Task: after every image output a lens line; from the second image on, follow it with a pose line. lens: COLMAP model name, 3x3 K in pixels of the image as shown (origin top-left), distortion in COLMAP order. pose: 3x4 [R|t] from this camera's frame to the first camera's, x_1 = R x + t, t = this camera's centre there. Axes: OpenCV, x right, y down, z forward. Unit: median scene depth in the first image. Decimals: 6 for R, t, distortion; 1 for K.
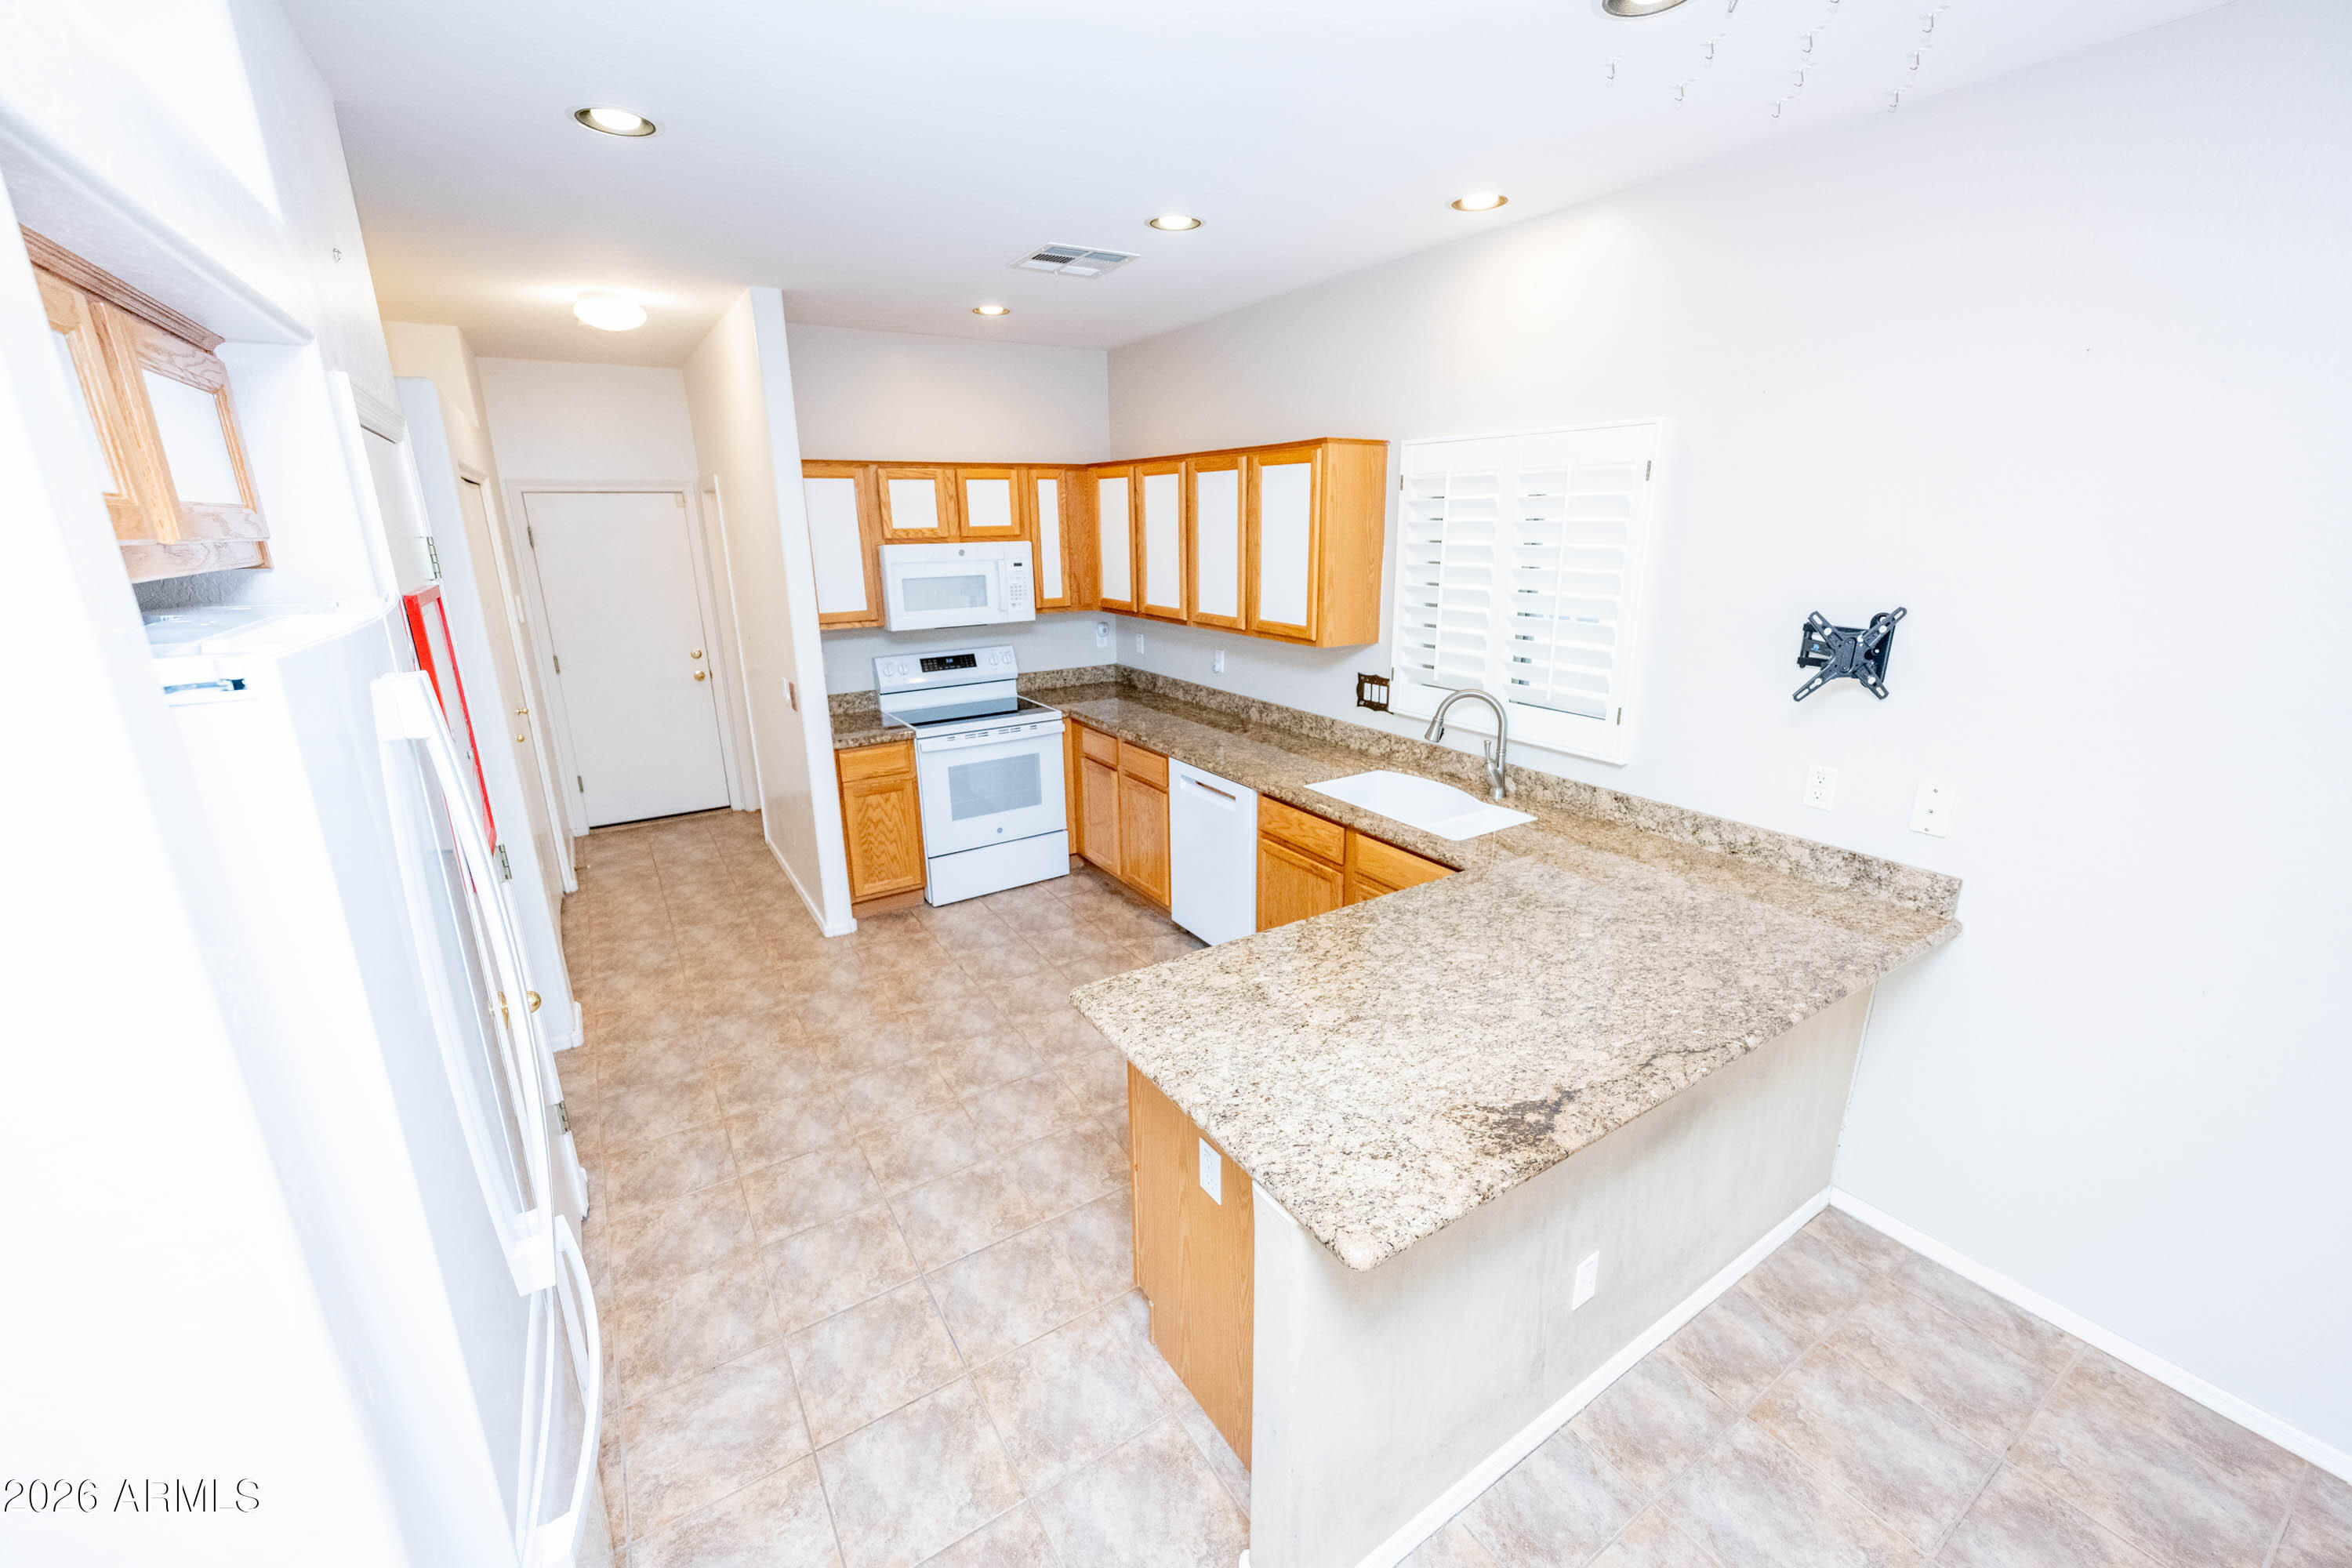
lens RADIAL K [[936.2, 0, 1174.6], [0, 936.2, 773.0], [0, 0, 1]] dist [-0.003120, 0.000402]
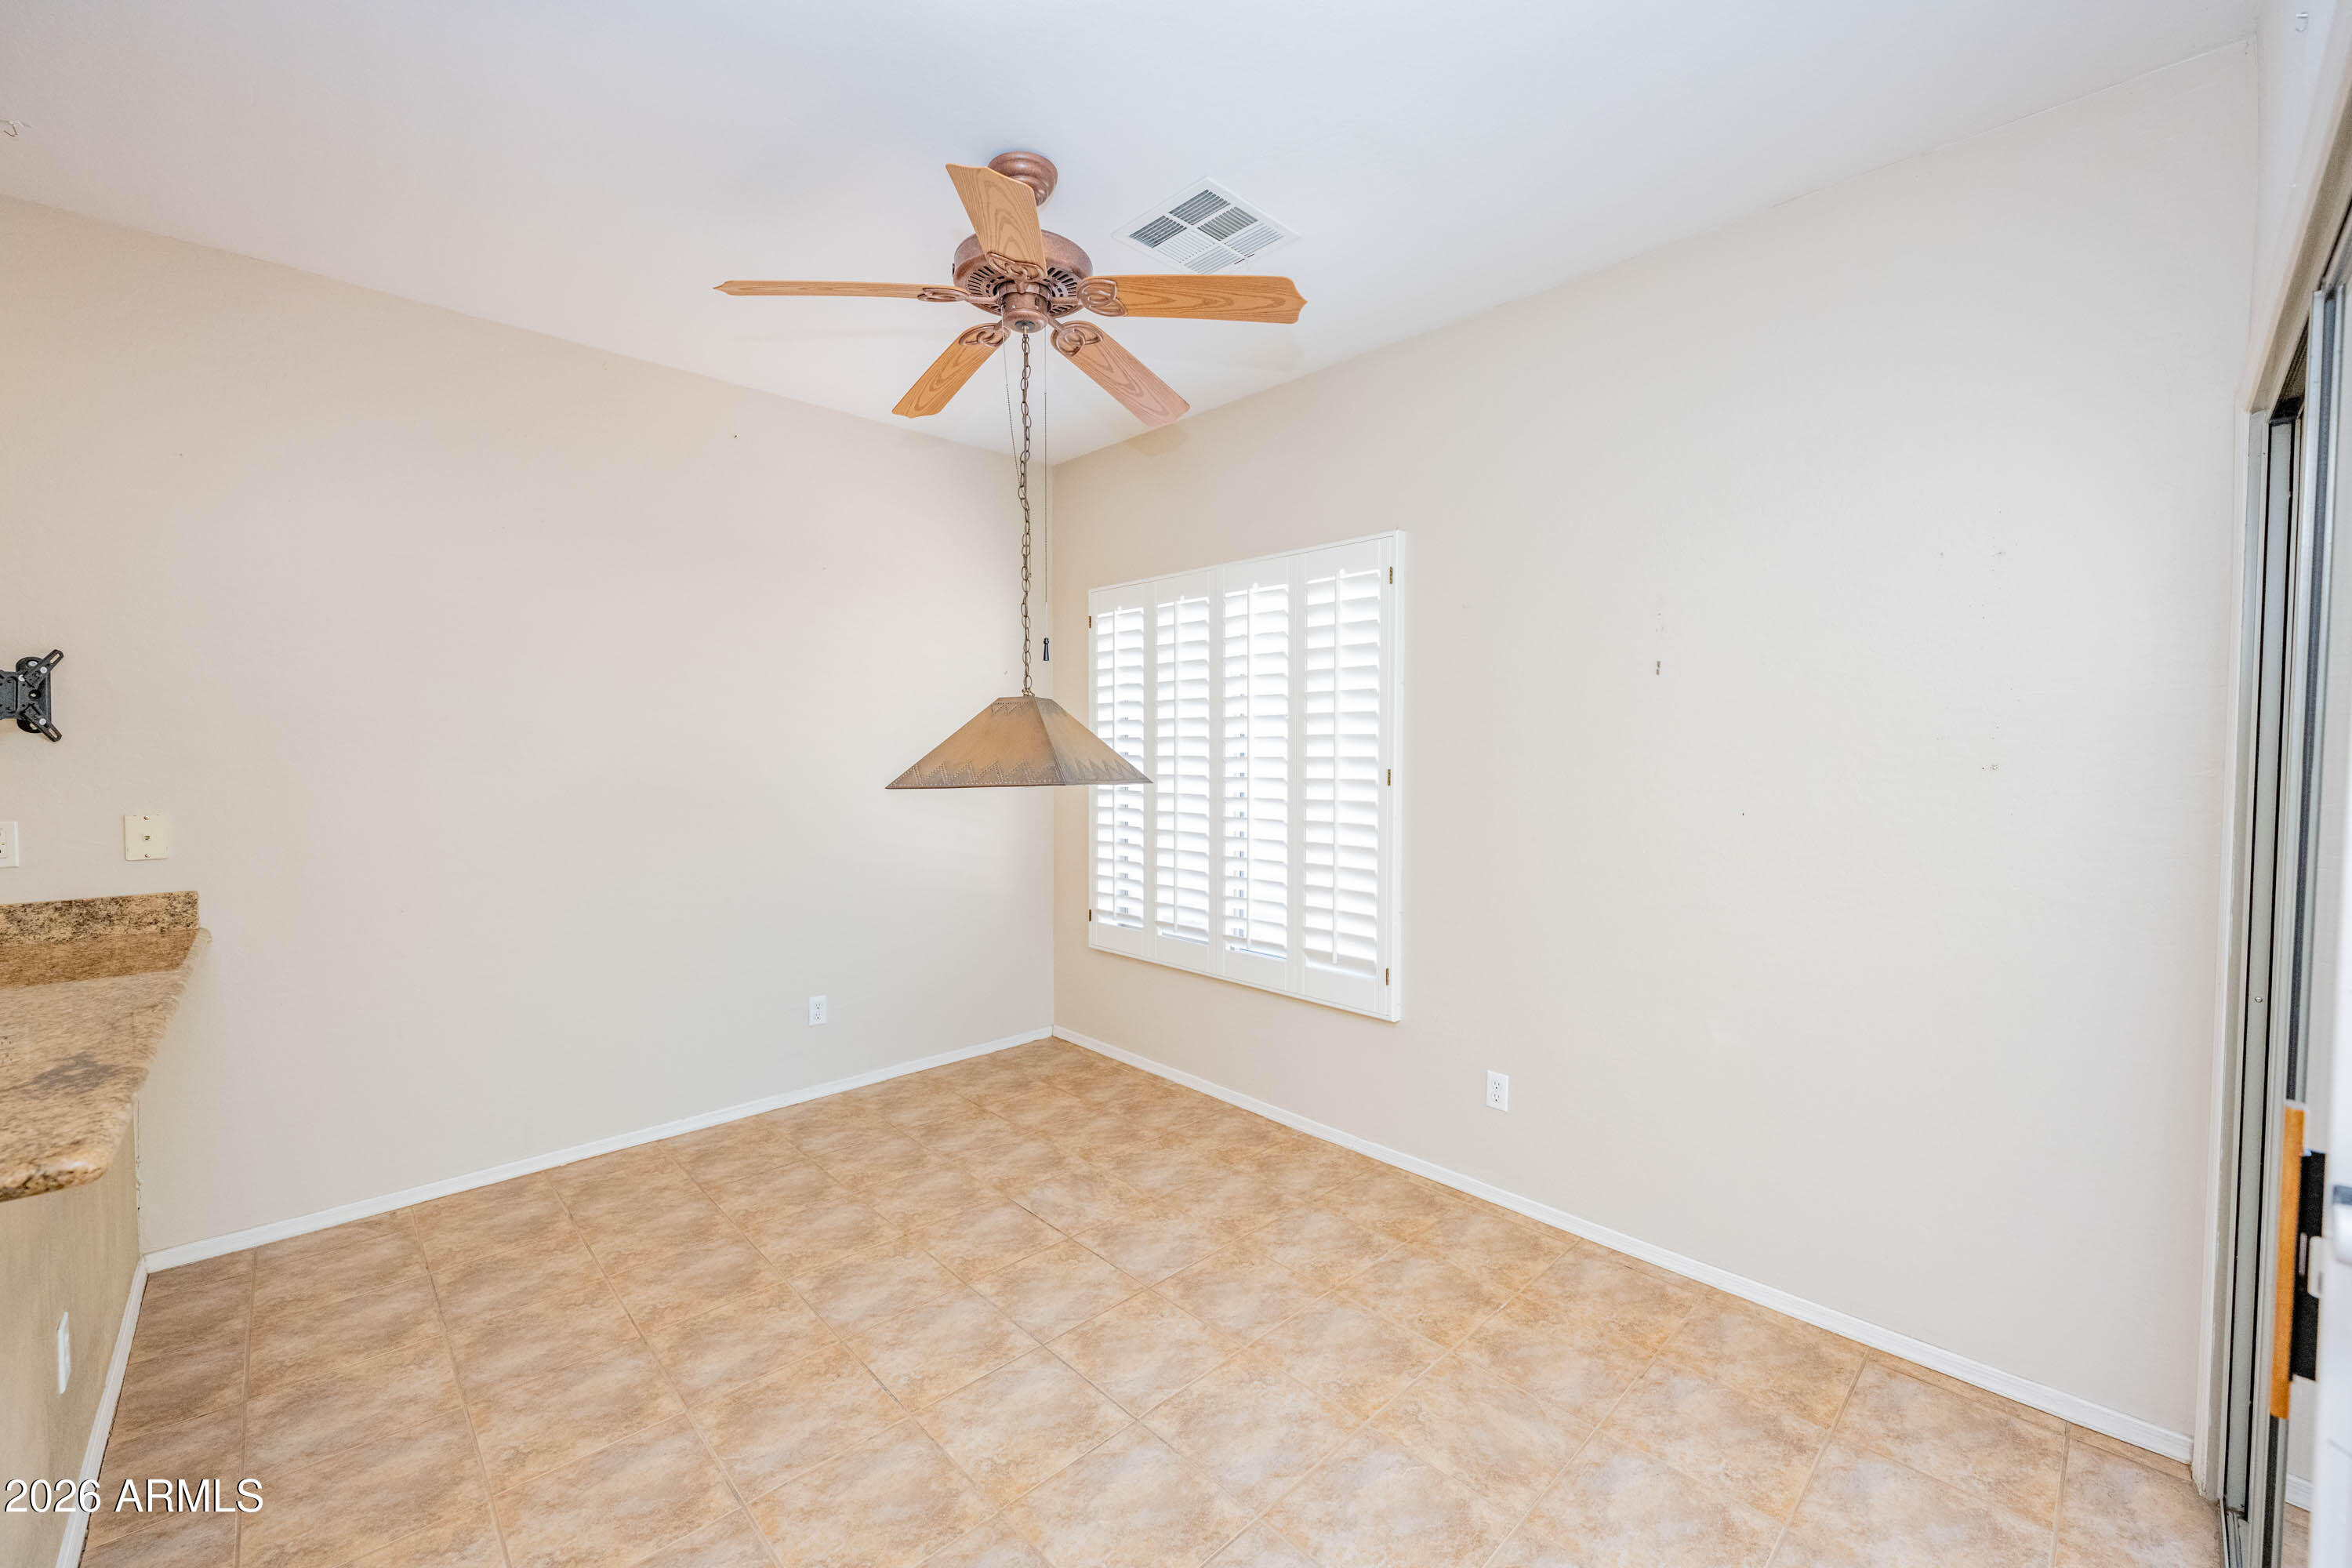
lens RADIAL K [[936.2, 0, 1184.1], [0, 936.2, 781.5], [0, 0, 1]] dist [-0.003120, 0.000402]
pose [[-0.201996, -0.024210, 0.979087, -0.283410], [0.265467, 0.960916, 0.078530, 0.122867], [-0.942722, 0.275778, -0.187675, 0.030415]]
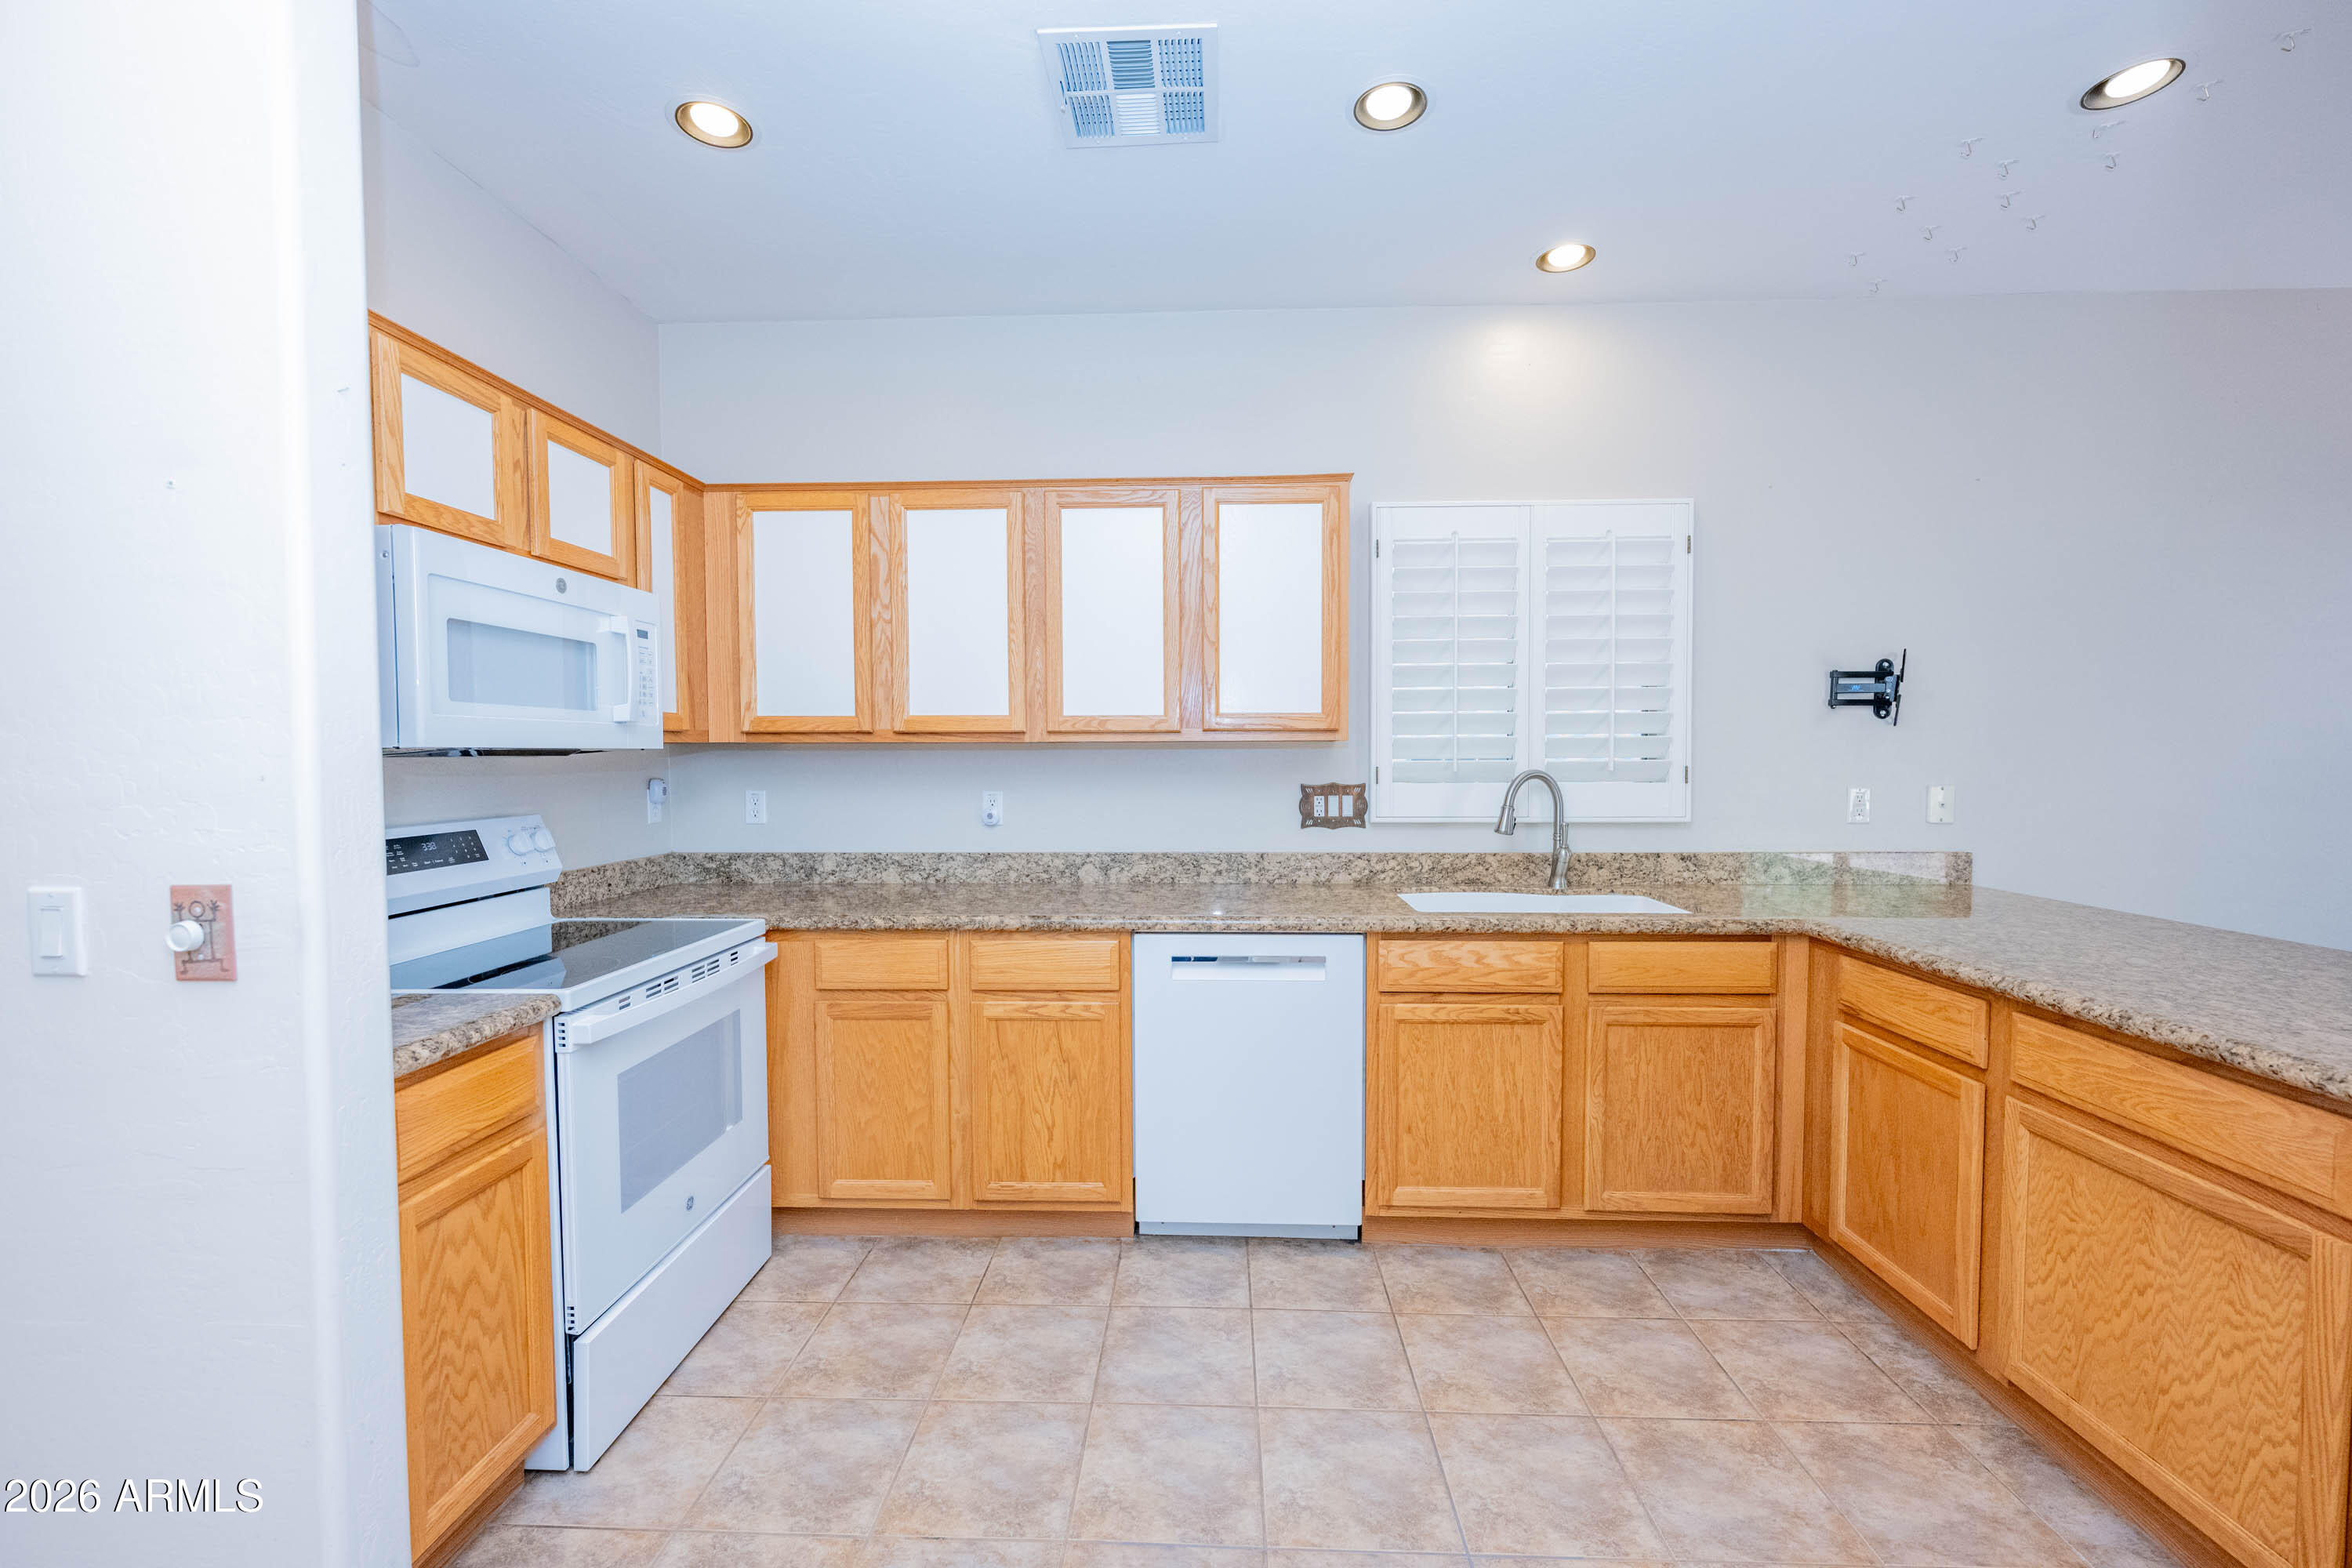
lens RADIAL K [[936.2, 0, 1177.9], [0, 936.2, 795.1], [0, 0, 1]] dist [-0.003120, 0.000402]
pose [[0.572319, -0.023737, 0.819687, -0.502295], [0.216889, 0.968366, -0.123393, -0.024780], [-0.790829, 0.248402, 0.559363, 0.643721]]
